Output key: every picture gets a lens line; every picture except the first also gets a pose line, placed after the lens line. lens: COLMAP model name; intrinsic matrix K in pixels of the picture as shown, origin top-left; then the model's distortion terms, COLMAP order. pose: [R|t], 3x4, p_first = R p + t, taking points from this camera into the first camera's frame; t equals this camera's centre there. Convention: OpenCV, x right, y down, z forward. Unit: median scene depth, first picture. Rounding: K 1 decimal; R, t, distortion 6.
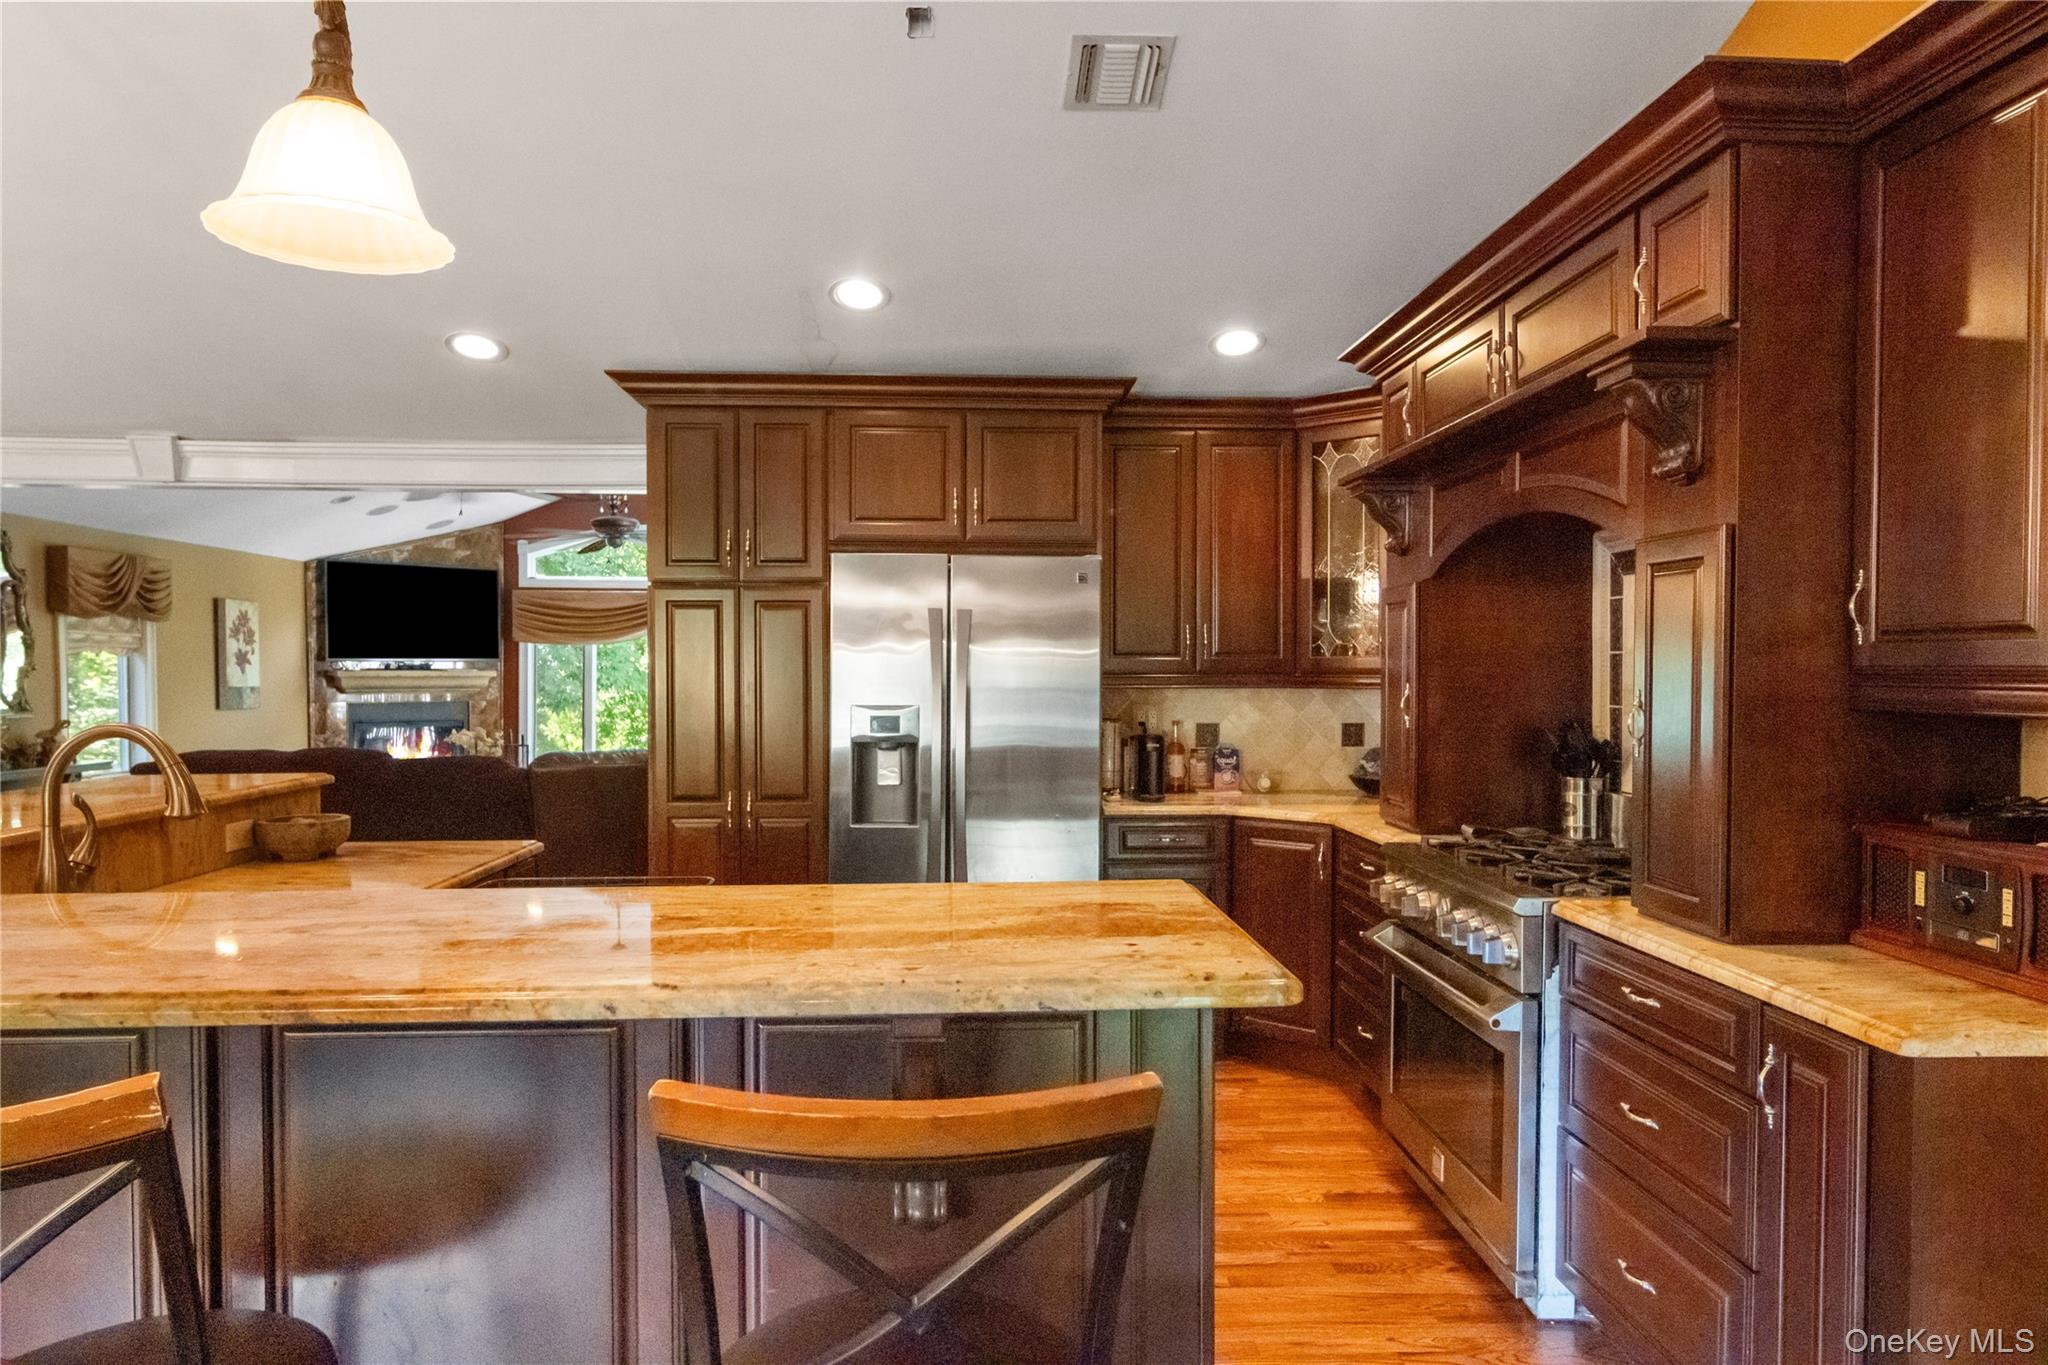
lens RADIAL K [[1302.6, 0, 1026.9], [0, 1302.6, 691.7], [0, 0, 1]] dist [-0.001534, 0.001205]
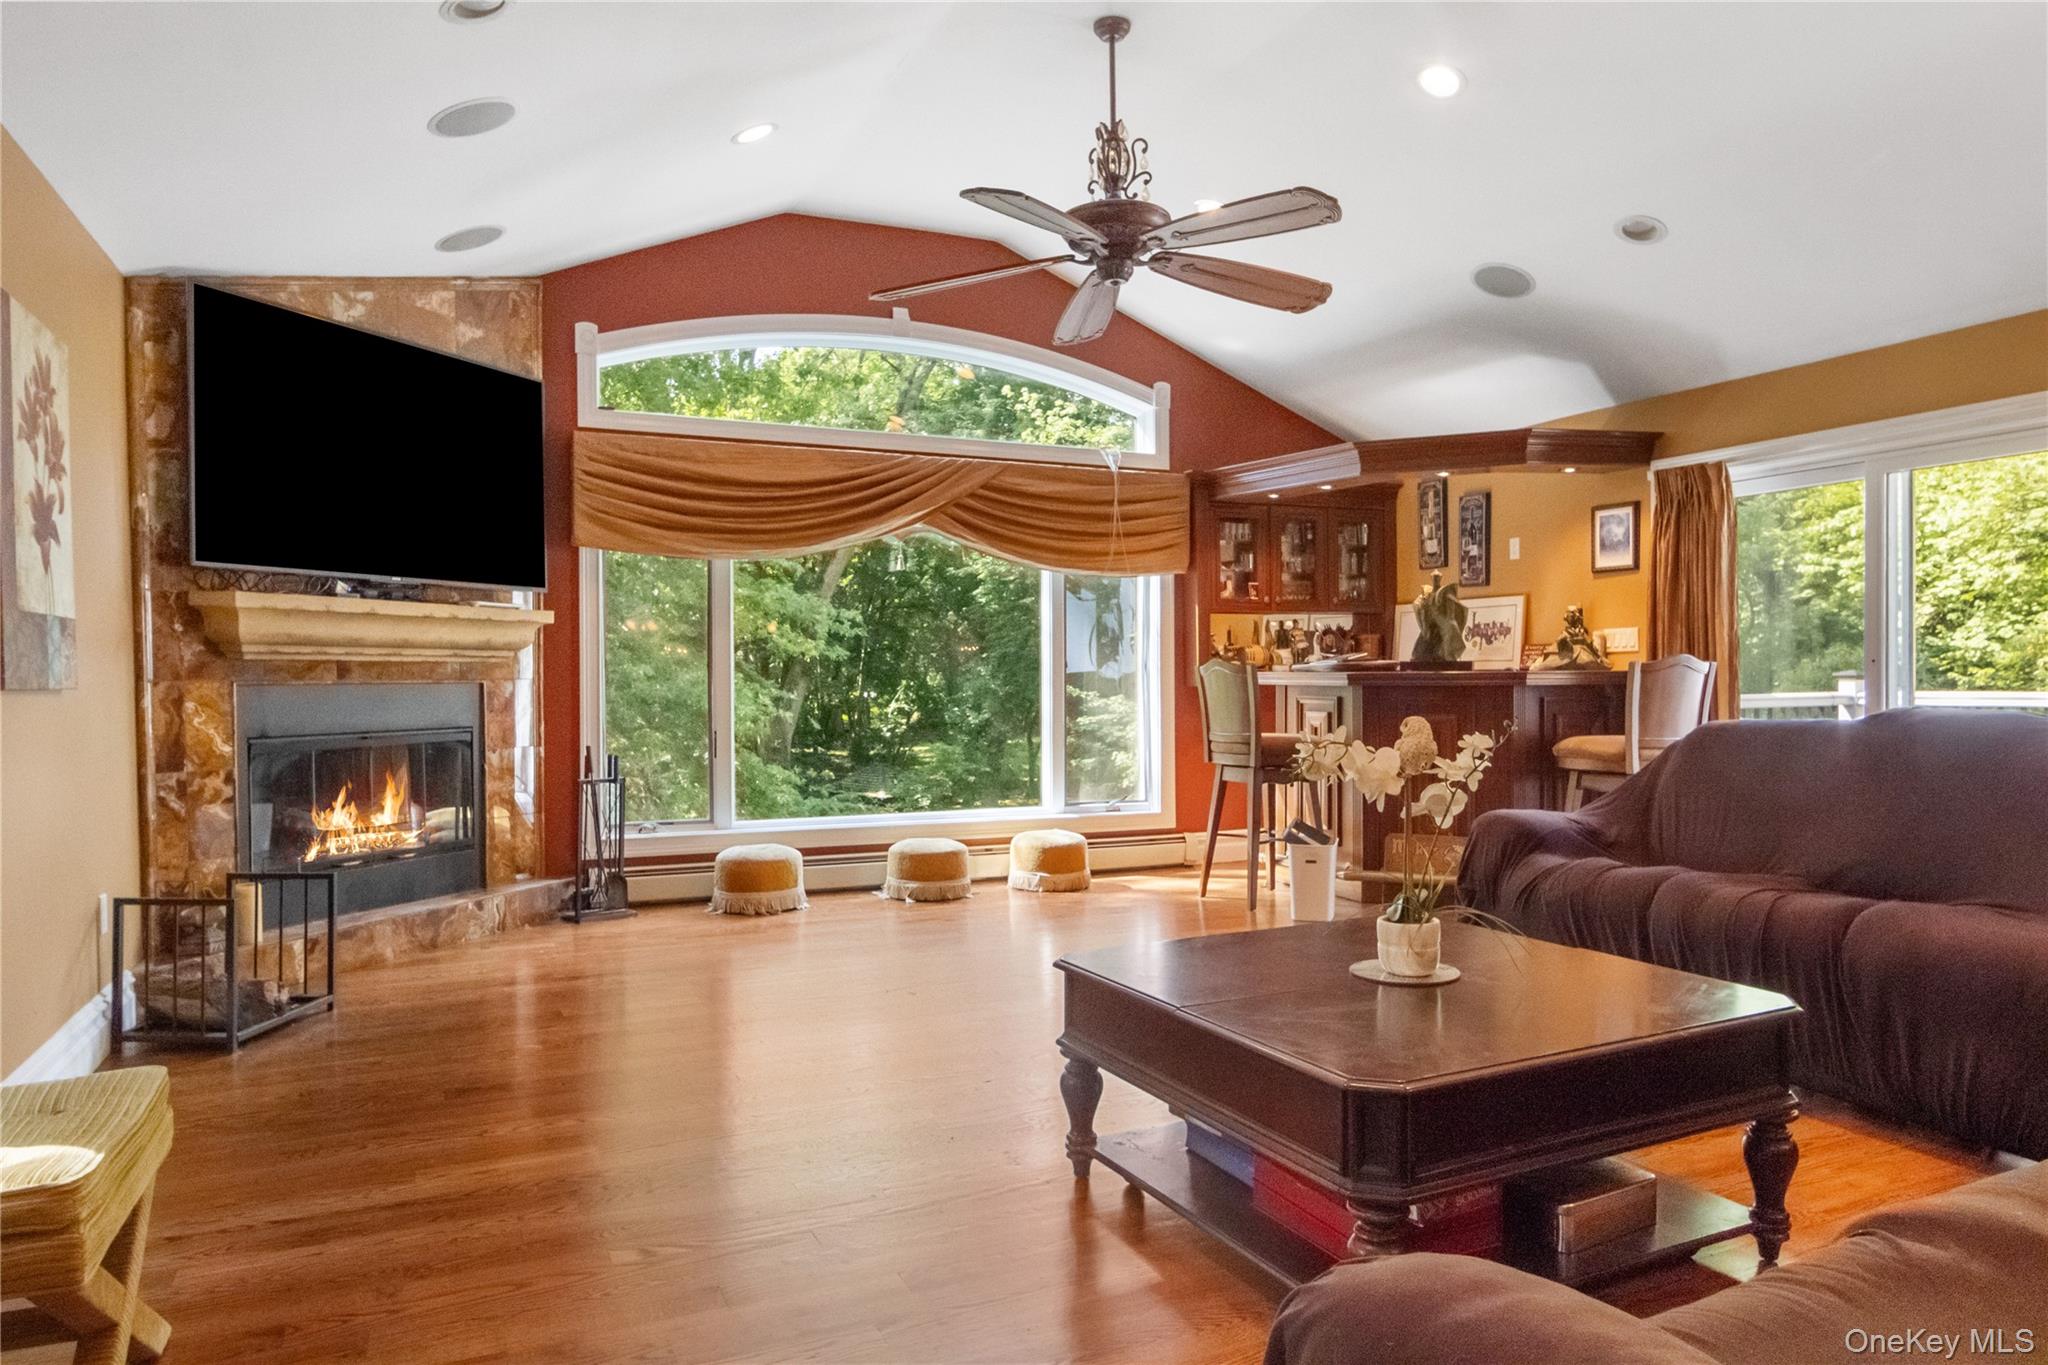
lens RADIAL K [[1302.6, 0, 1030.6], [0, 1302.6, 679.1], [0, 0, 1]] dist [-0.001534, 0.001205]
pose [[0.925435, -0.013668, 0.378661, -0.450555], [0.020431, 0.999695, -0.013848, 0.016904], [-0.378356, 0.020552, 0.925432, 0.572289]]
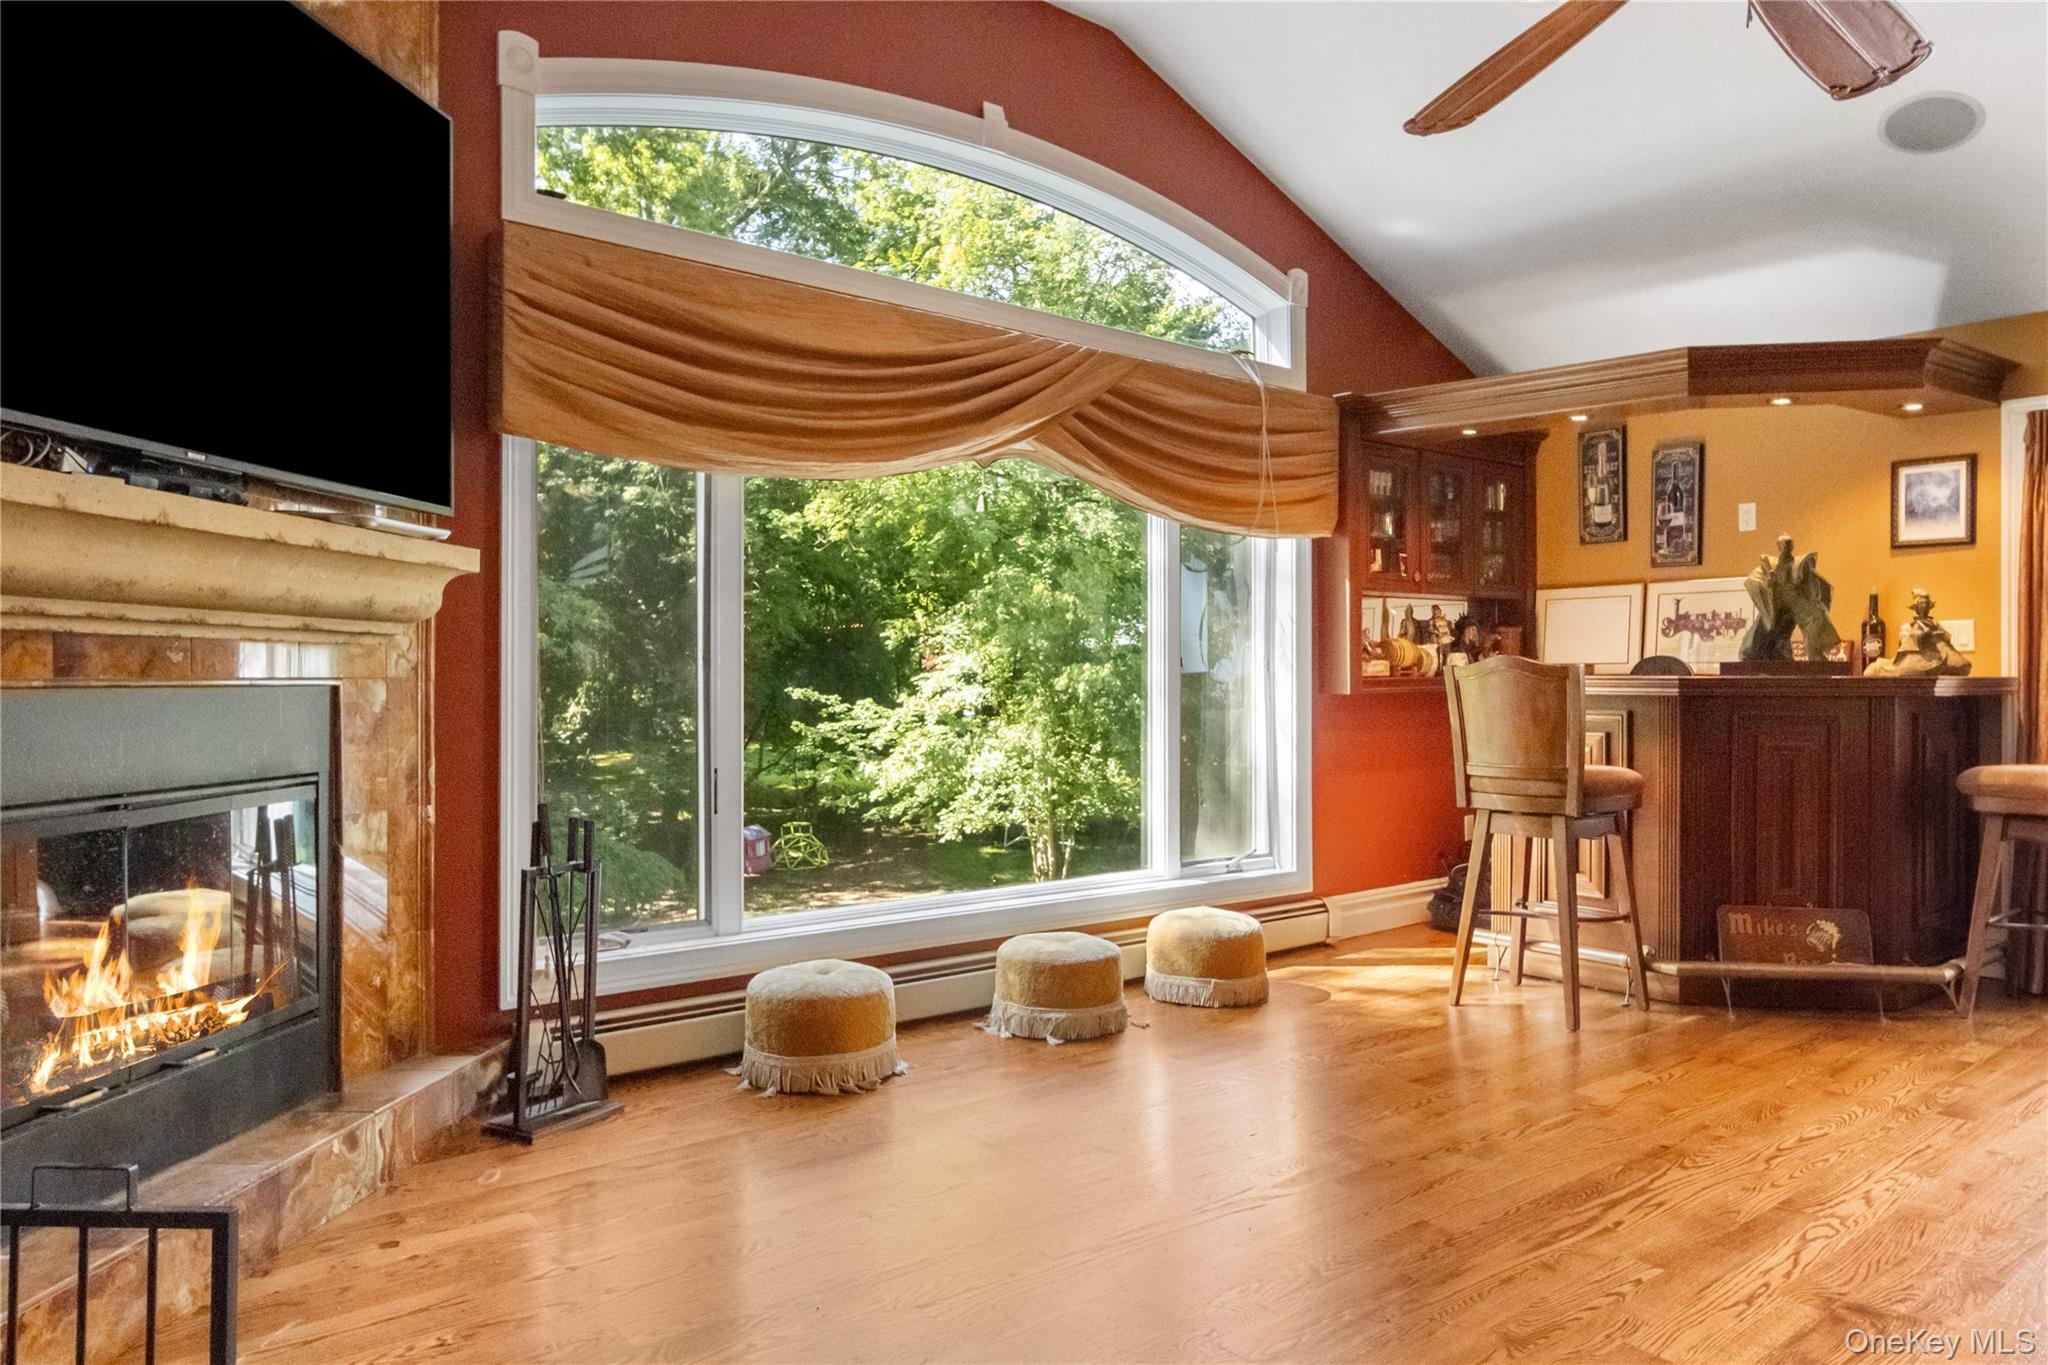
lens RADIAL K [[1302.6, 0, 1013.1], [0, 1302.6, 671.5], [0, 0, 1]] dist [-0.001534, 0.001205]
pose [[0.802262, -0.003908, 0.596959, -0.497074], [0.017240, 0.999713, -0.016625, 0.011445], [-0.596723, 0.023629, 0.802099, 0.809080]]
